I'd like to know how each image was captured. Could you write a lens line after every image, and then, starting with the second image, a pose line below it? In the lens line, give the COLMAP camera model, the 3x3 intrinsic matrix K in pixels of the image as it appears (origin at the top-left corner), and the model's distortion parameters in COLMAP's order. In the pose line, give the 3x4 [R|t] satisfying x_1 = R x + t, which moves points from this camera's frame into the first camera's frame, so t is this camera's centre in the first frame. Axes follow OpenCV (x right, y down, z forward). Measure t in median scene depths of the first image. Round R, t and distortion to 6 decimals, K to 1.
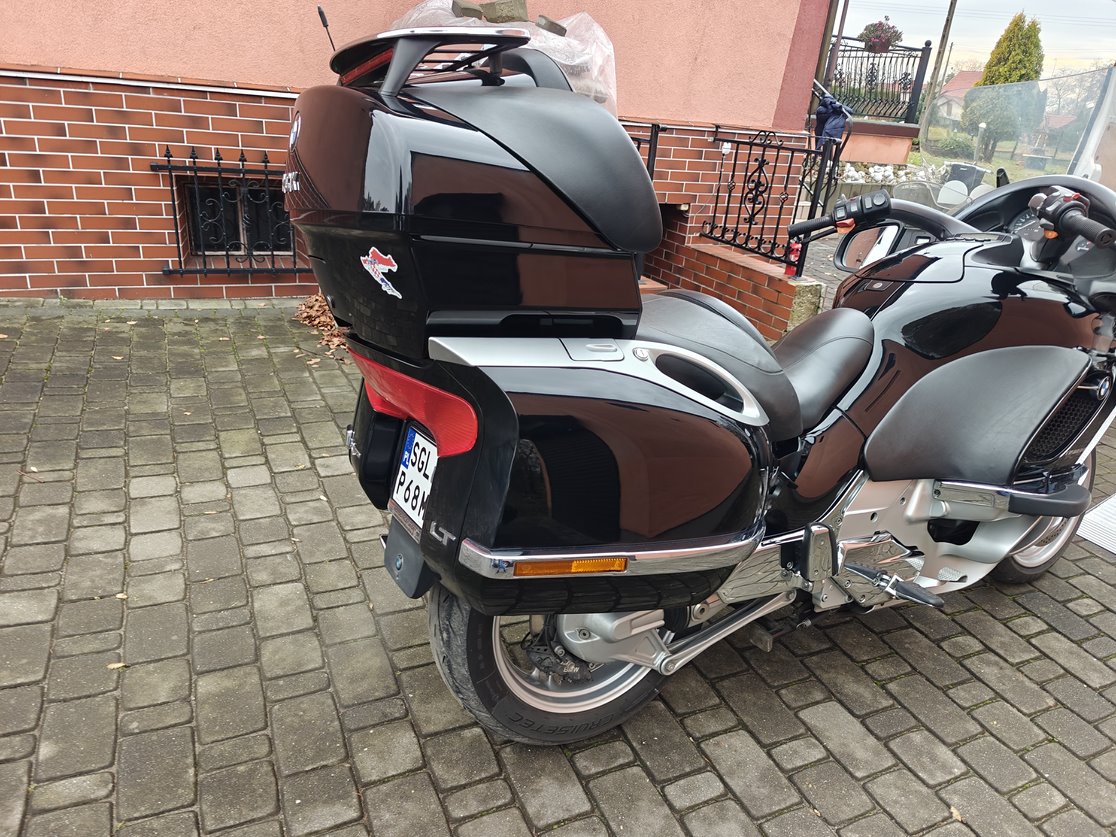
lens RADIAL K [[747.1, 0, 558.0], [0, 747.1, 418.5], [0, 0, 1]] dist [0.016079, -0.000108]
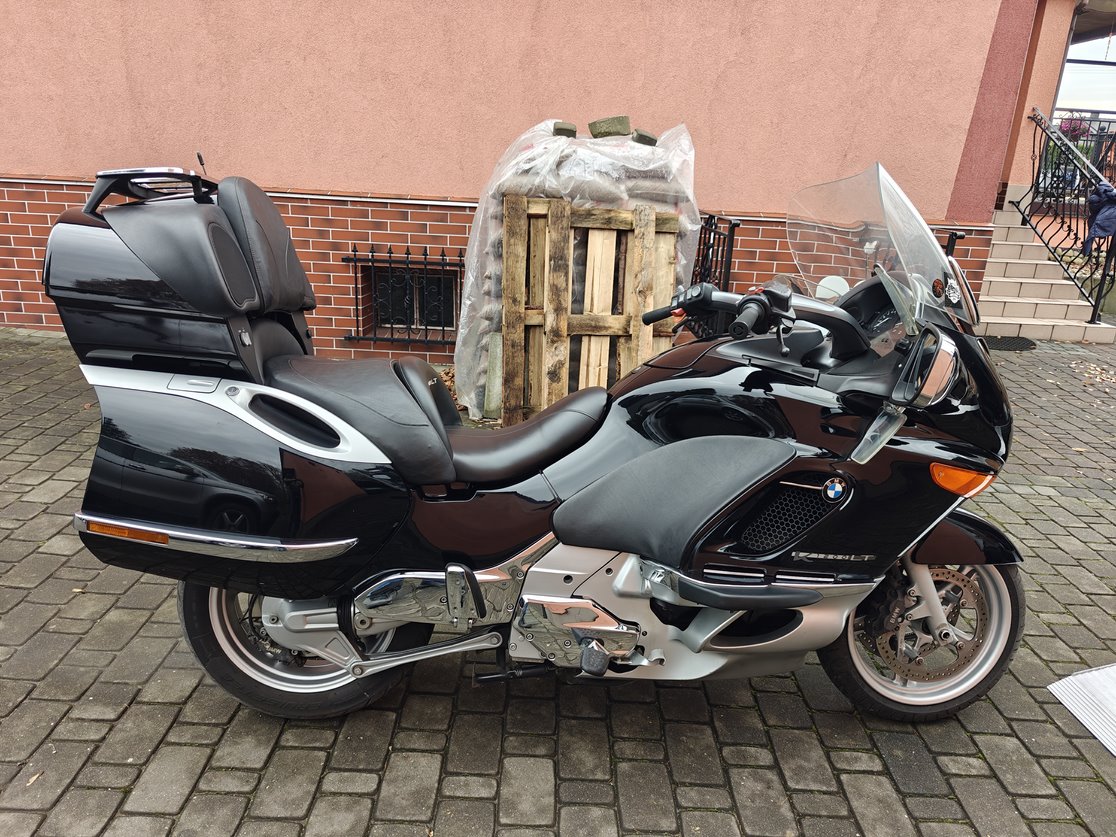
lens RADIAL K [[744.6, 0, 568.1], [0, 744.6, 415.9], [0, 0, 1]] dist [0.035840, -0.036995]
pose [[0.910993, 0.089066, -0.402690, 0.754407], [-0.136157, 0.986608, -0.089808, -0.001911], [0.389298, 0.136643, 0.910920, 0.003539]]
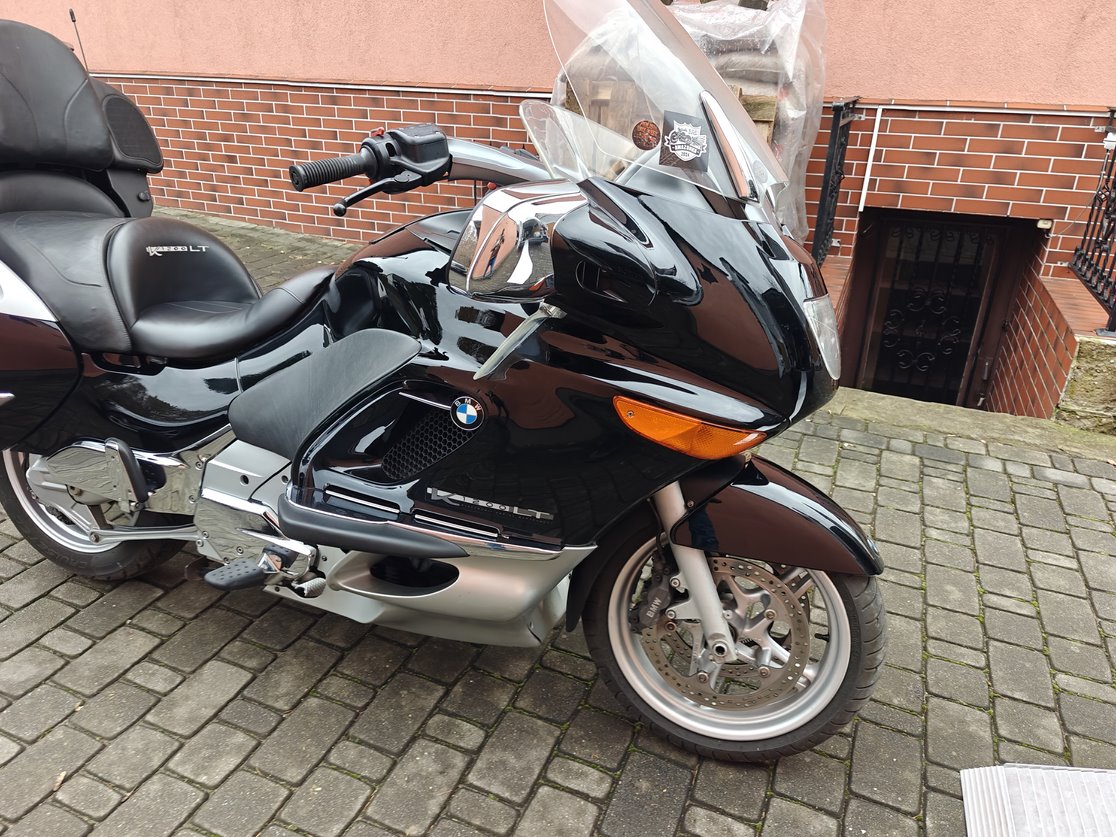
lens RADIAL K [[768.8, 0, 580.6], [0, 768.8, 418.7], [0, 0, 1]] dist [0.033916, -0.027875]
pose [[0.681165, 0.234924, -0.693416, 1.234486], [-0.261749, 0.962665, 0.069020, -0.106743], [0.683741, 0.134487, 0.717224, 0.535029]]
